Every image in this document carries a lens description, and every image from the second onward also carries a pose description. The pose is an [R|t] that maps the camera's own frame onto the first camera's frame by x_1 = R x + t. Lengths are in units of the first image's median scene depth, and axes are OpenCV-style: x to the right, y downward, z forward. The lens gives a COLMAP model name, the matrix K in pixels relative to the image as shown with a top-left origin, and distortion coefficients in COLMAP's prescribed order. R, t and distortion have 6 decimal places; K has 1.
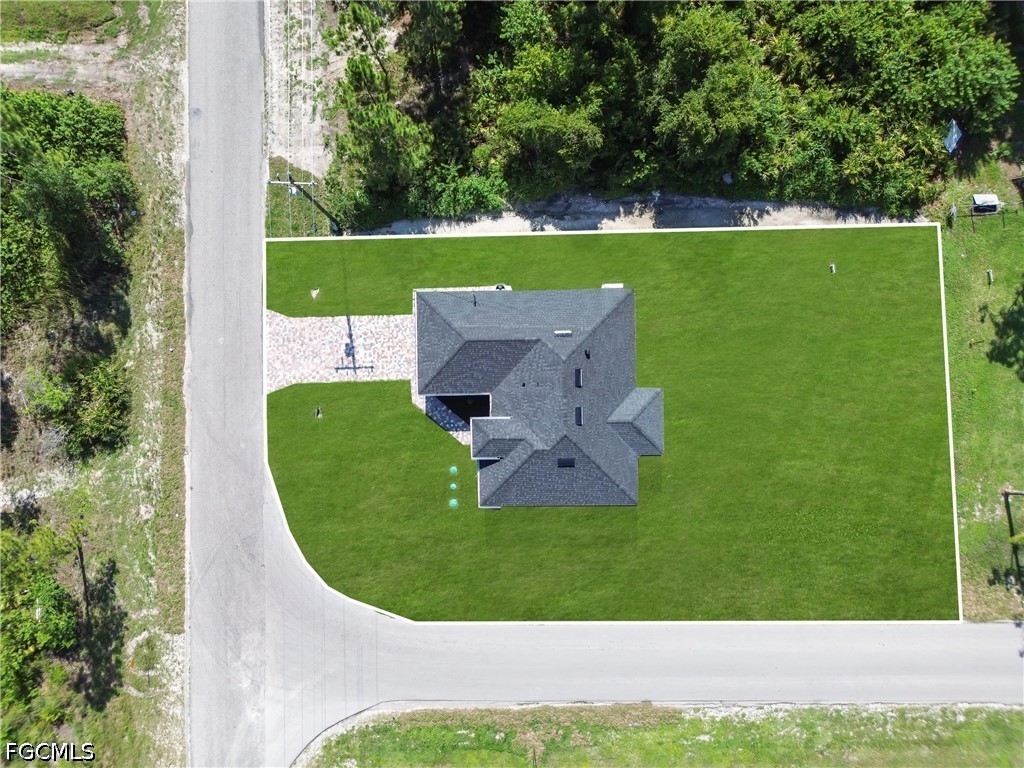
lens RADIAL K [[720.4, 0, 512.0], [0, 720.4, 384.0], [0, 0, 1]] dist [0.053047, -0.053864]
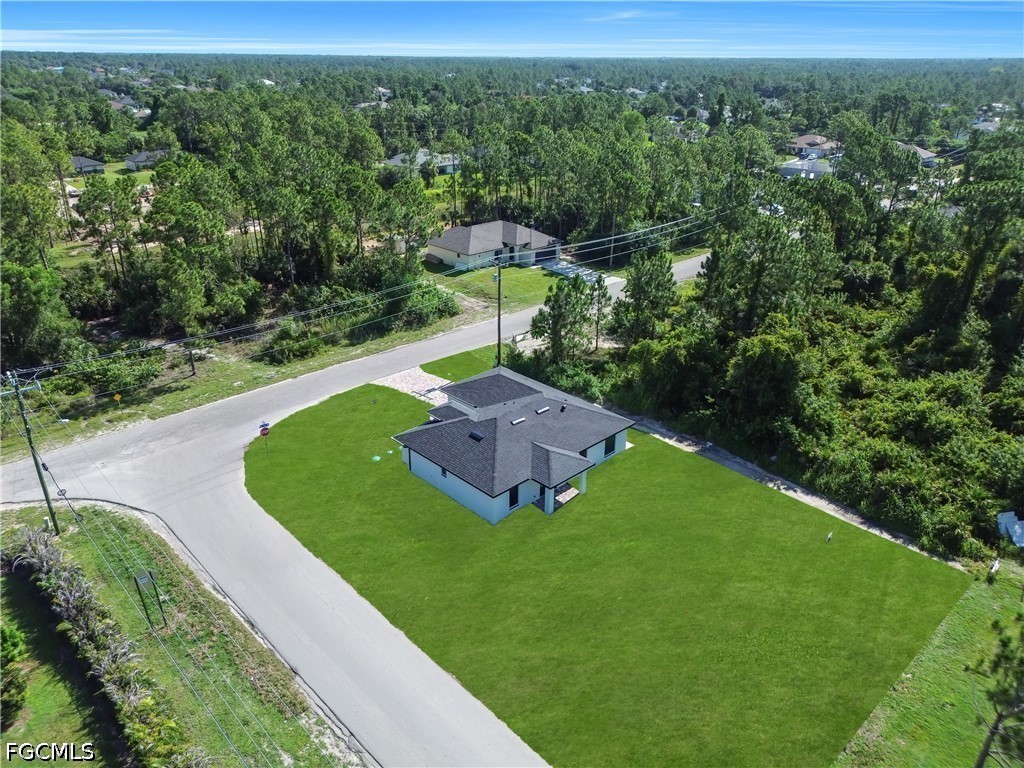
lens RADIAL K [[720.4, 0, 512.0], [0, 720.4, 384.0], [0, 0, 1]] dist [0.053047, -0.053864]
pose [[0.684746, 0.327436, -0.651082, 0.691197], [-0.728763, 0.301240, -0.614946, 0.624655], [-0.005223, 0.895567, 0.444896, 0.424079]]
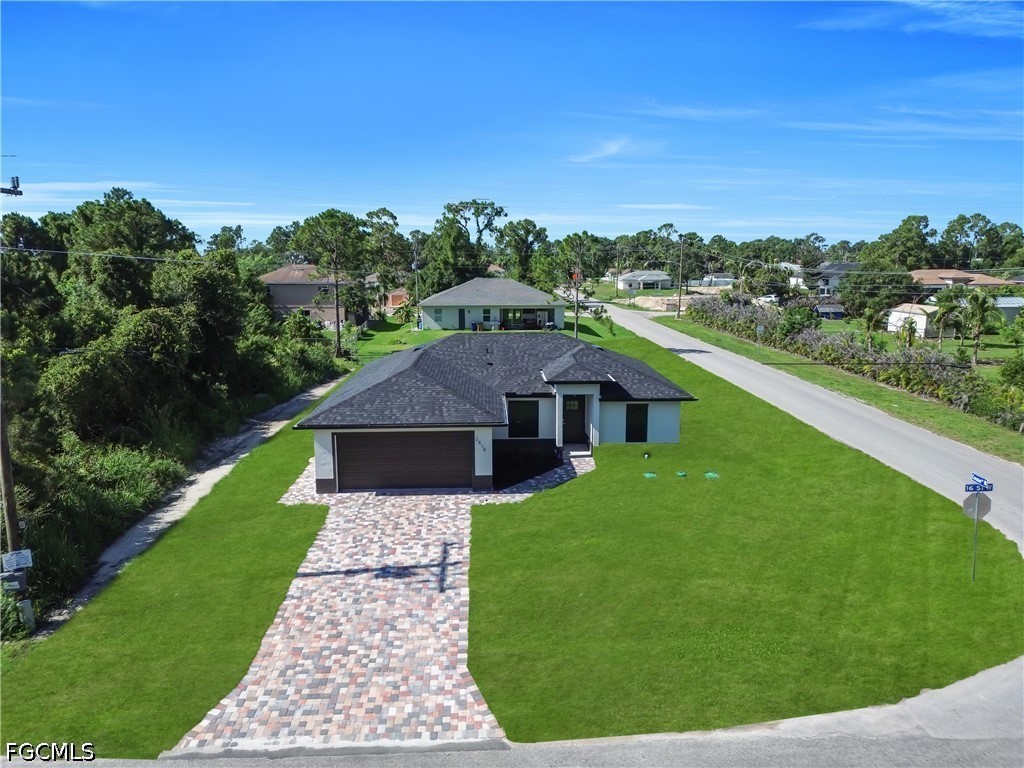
lens RADIAL K [[720.4, 0, 512.0], [0, 720.4, 384.0], [0, 0, 1]] dist [0.053047, -0.053864]
pose [[-0.017470, -0.153076, 0.988060, -0.579474], [0.999704, 0.014051, 0.019853, 0.008445], [-0.016922, 0.988115, 0.152785, 0.838425]]
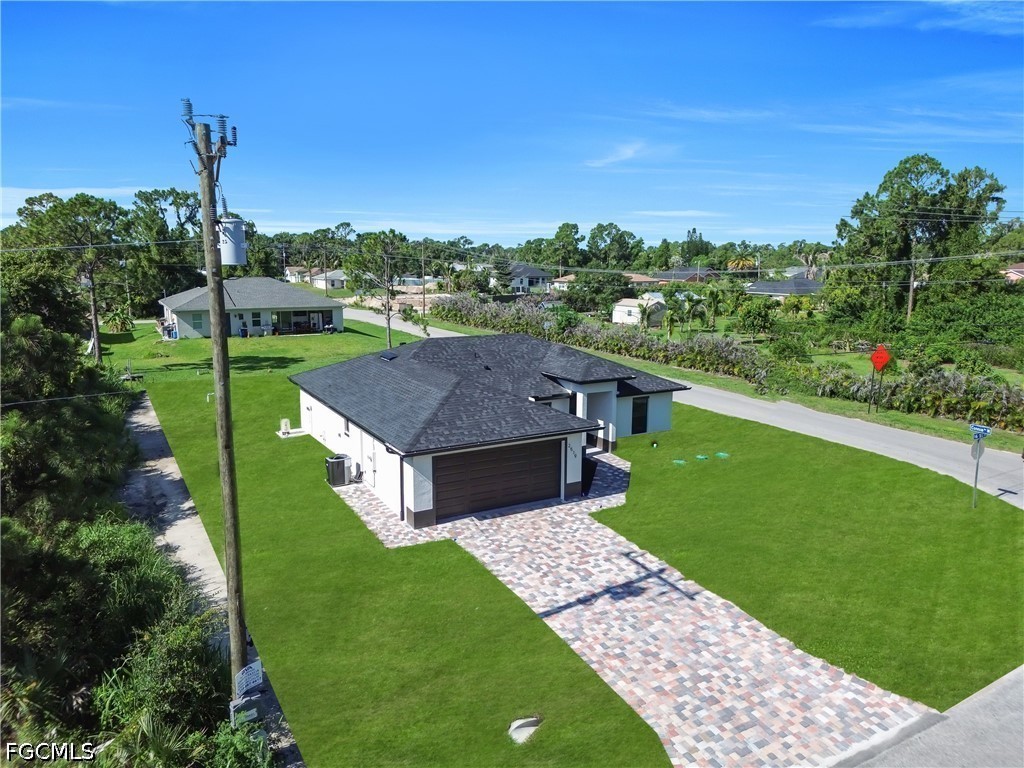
lens RADIAL K [[720.4, 0, 512.0], [0, 720.4, 384.0], [0, 0, 1]] dist [0.053047, -0.053864]
pose [[-0.479994, -0.134457, 0.866907, -0.489152], [0.877185, -0.059694, 0.476427, -0.253681], [-0.012310, 0.989120, 0.146596, 0.841935]]
